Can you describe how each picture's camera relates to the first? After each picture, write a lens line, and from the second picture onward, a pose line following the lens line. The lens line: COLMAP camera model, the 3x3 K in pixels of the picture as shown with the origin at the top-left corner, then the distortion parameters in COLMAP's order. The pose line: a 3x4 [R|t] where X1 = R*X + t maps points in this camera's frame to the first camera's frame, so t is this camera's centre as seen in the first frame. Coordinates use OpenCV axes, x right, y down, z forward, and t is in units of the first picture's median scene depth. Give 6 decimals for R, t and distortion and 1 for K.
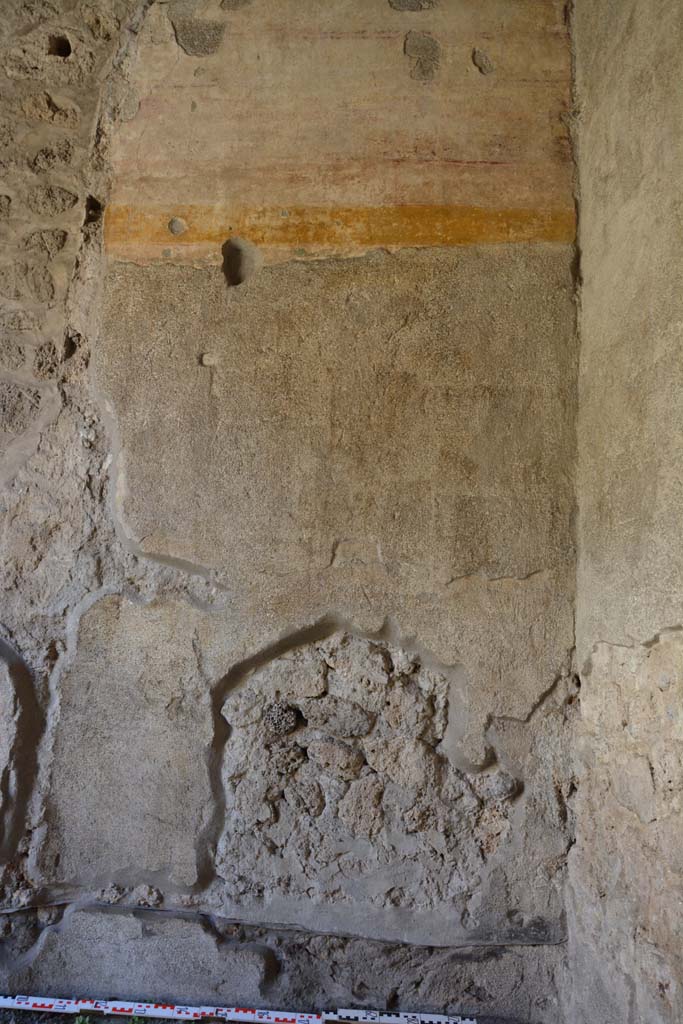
lens RADIAL K [[802.2, 0, 342.2], [0, 802.2, 514.5], [0, 0, 1]] dist [-0.164792, 0.122737]
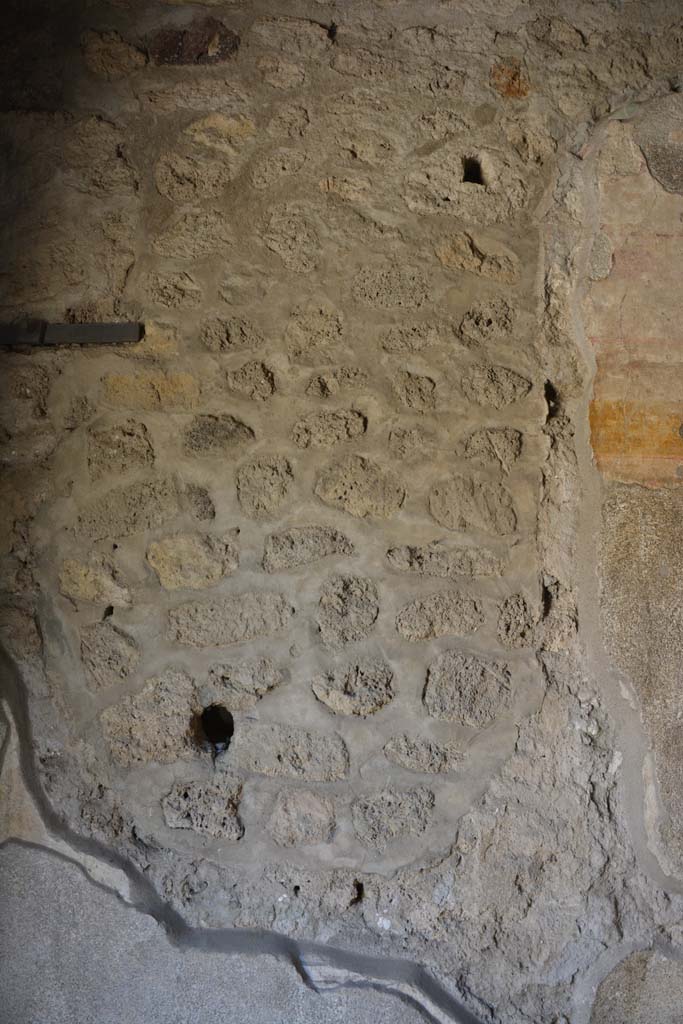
lens RADIAL K [[802.2, 0, 341.3], [0, 802.2, 518.6], [0, 0, 1]] dist [-0.164792, 0.122737]
pose [[0.999012, -0.025365, 0.036493, -0.580778], [0.026959, 0.998673, -0.043876, -0.271508], [-0.035332, 0.044816, 0.998370, 0.293088]]
